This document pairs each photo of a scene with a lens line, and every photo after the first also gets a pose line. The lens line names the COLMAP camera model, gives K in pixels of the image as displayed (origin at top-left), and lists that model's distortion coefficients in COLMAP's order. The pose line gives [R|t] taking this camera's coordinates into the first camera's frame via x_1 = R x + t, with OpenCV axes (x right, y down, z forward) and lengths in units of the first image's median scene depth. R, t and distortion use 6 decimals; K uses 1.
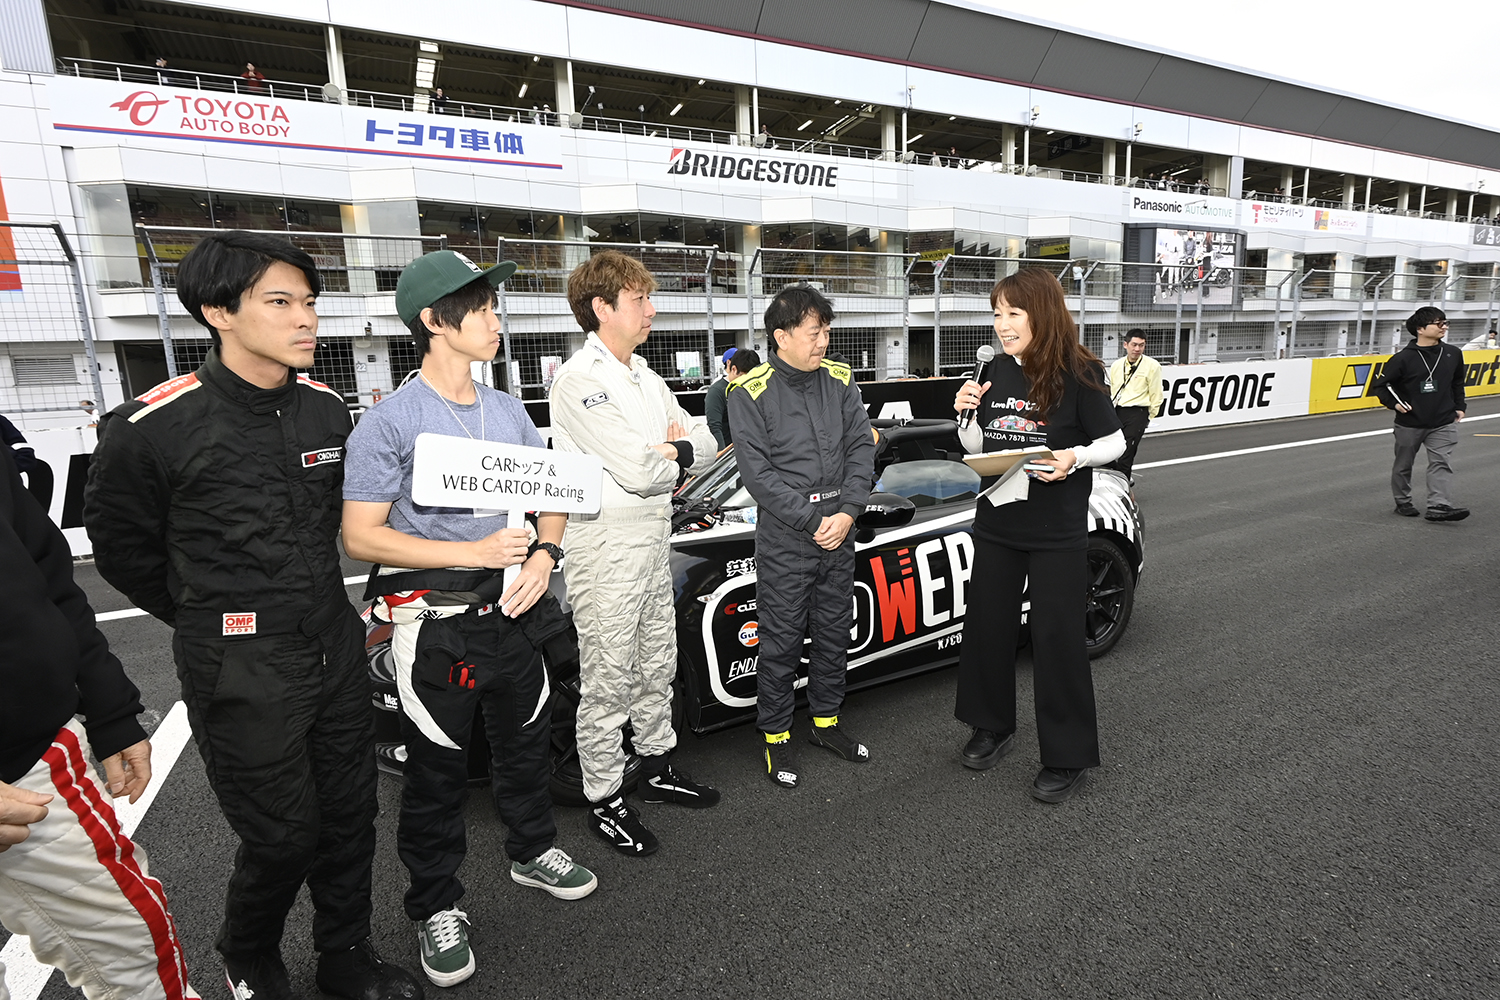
lens RADIAL K [[817.4, 0, 729.1], [0, 817.4, 496.6], [0, 0, 1]] dist [0.003546, 0.000600]
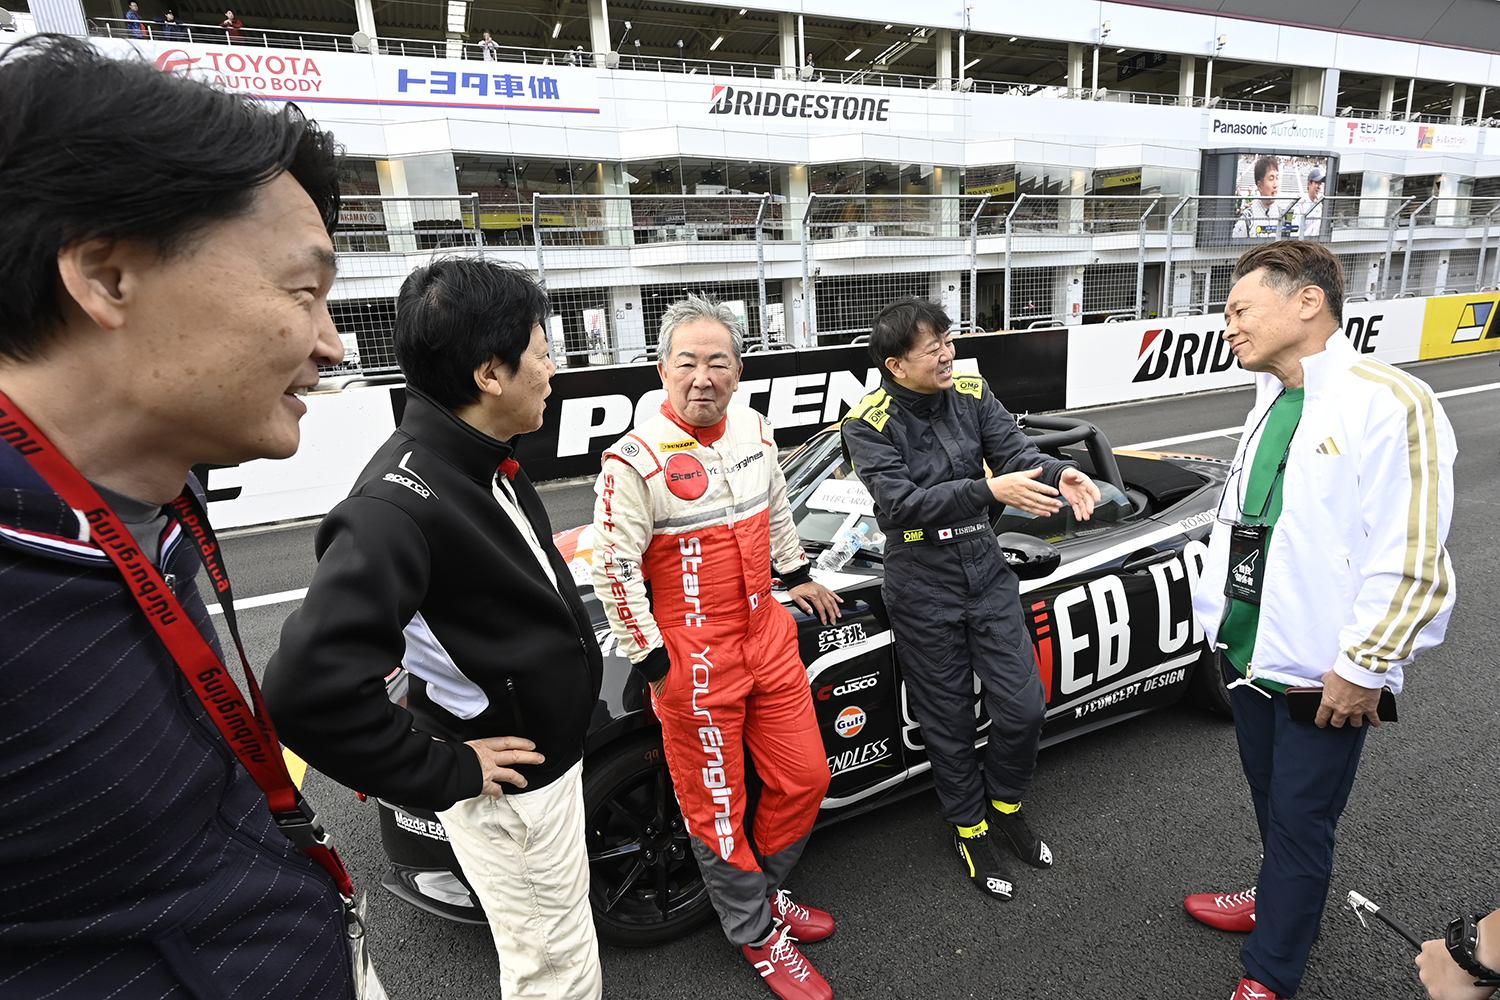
lens RADIAL K [[788.8, 0, 720.2], [0, 788.8, 500.6], [0, 0, 1]] dist [-0.000656, 0.001540]
pose [[0.997991, -0.010587, -0.062469, -0.009467], [0.015731, 0.996472, 0.082442, -0.021332], [0.061376, -0.083259, 0.994636, 0.049464]]
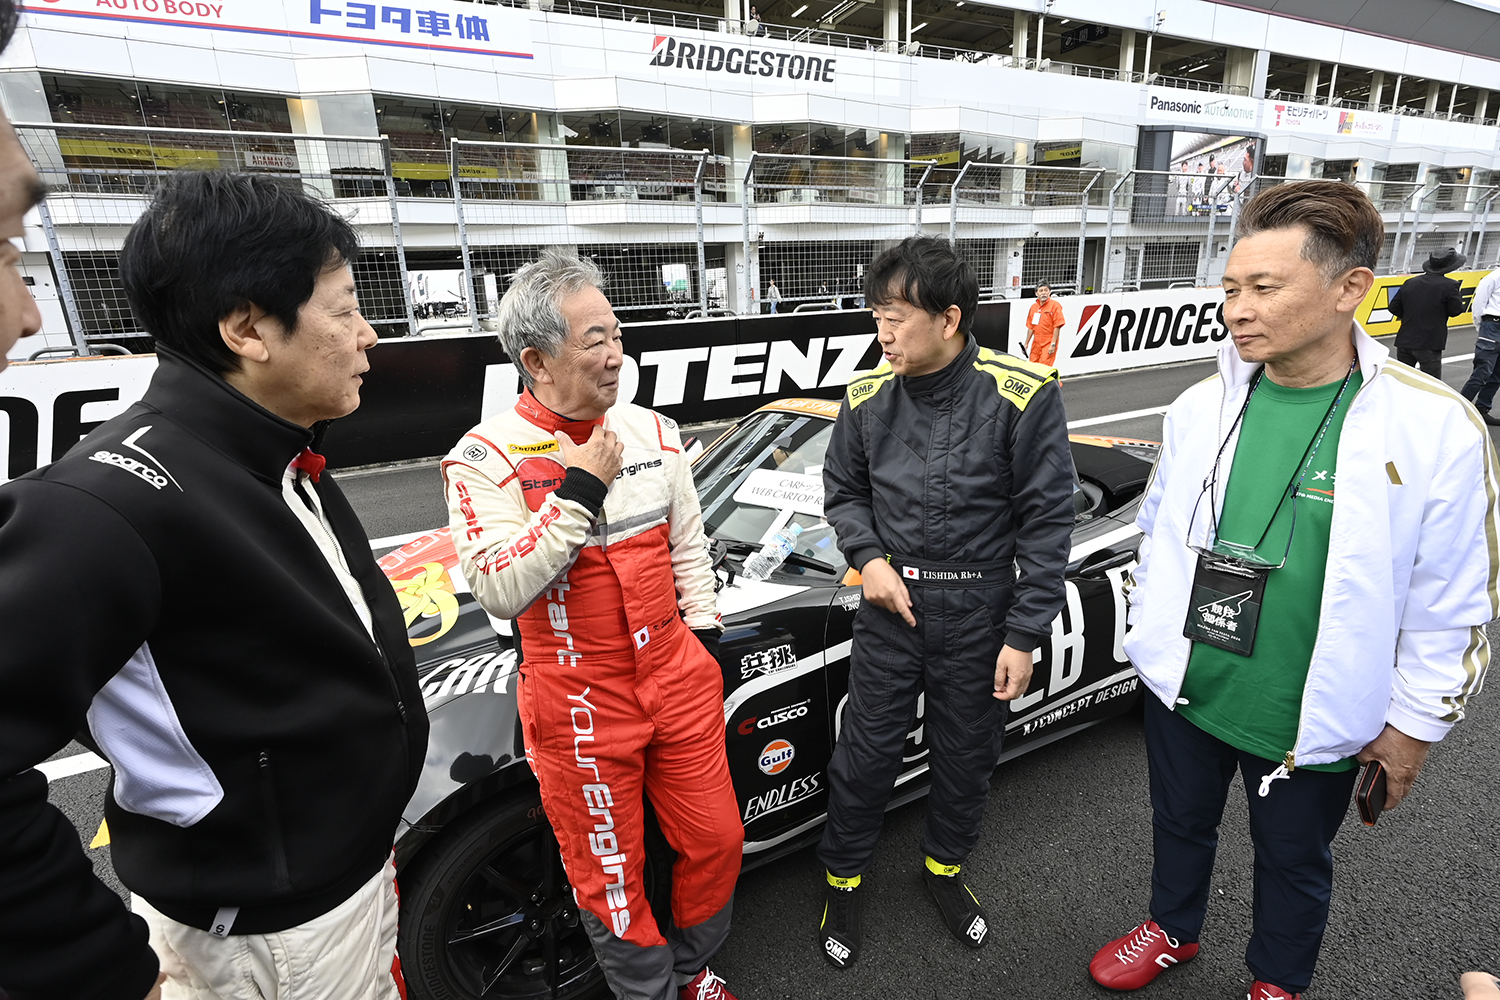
lens RADIAL K [[779.5, 0, 732.4], [0, 779.5, 497.2], [0, 0, 1]] dist [0.004616, 0.000511]
pose [[0.999751, -0.004735, 0.021824, -0.004515], [0.001986, 0.992244, 0.124289, -0.025161], [-0.022243, -0.124215, 0.992006, 0.074450]]
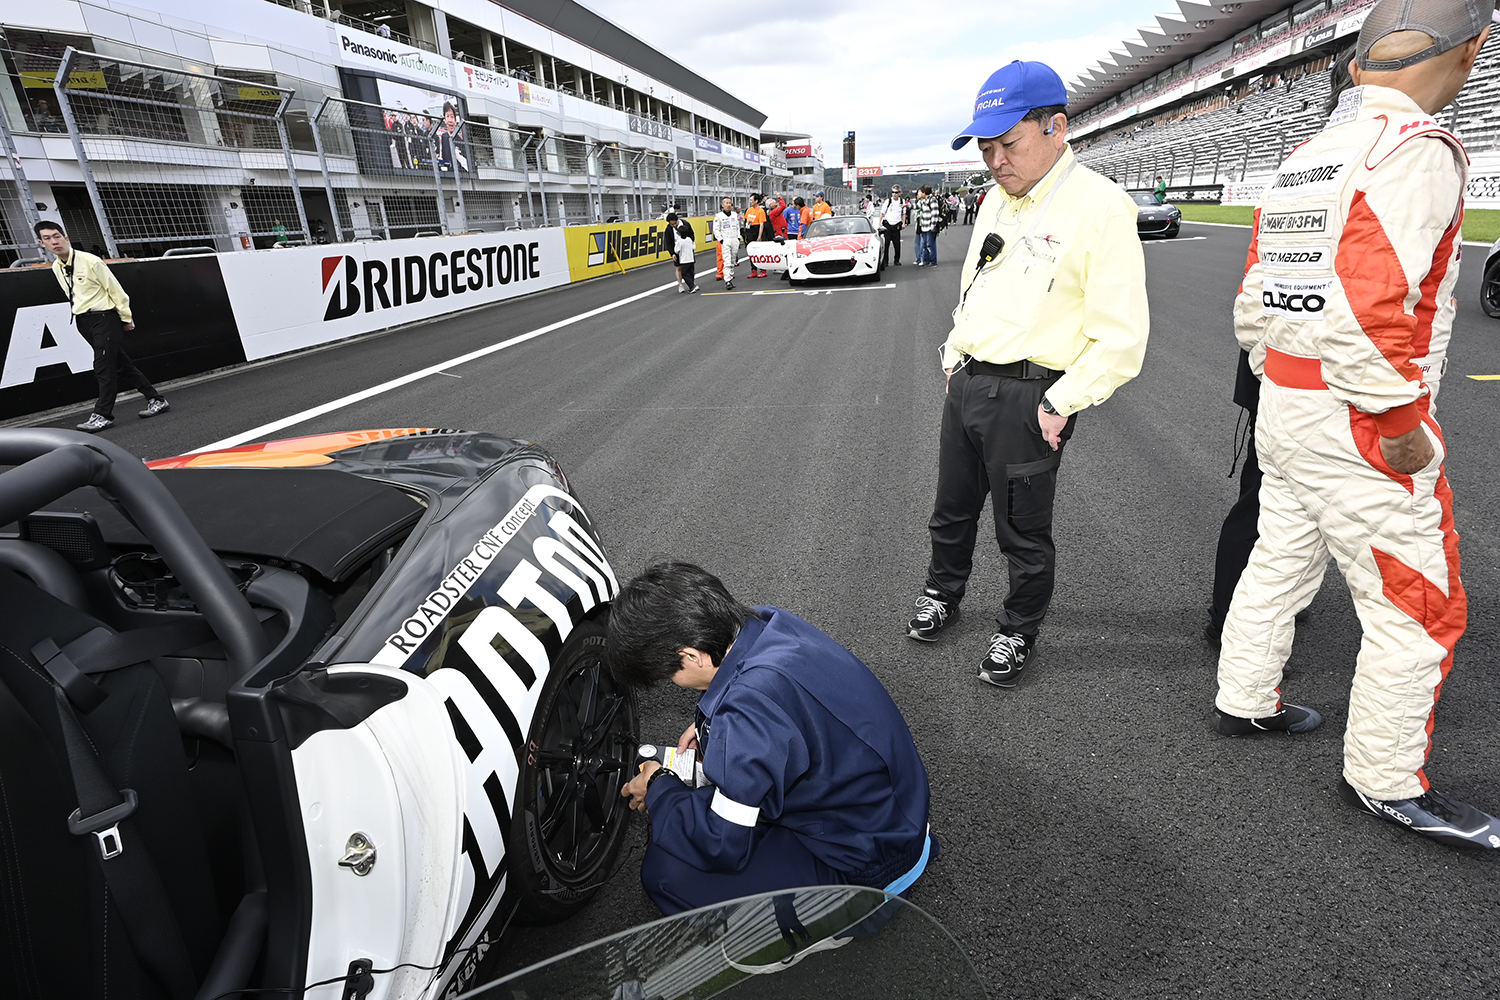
lens RADIAL K [[728.1, 0, 750.0], [0, 728.1, 500.0], [0, 0, 1]] dist [-0.014471, 0.000651]
pose [[0.610832, -0.279087, 0.740942, 0.055291], [0.134258, 0.958774, 0.250455, -0.025717], [-0.780294, -0.053509, 0.623120, 0.160695]]
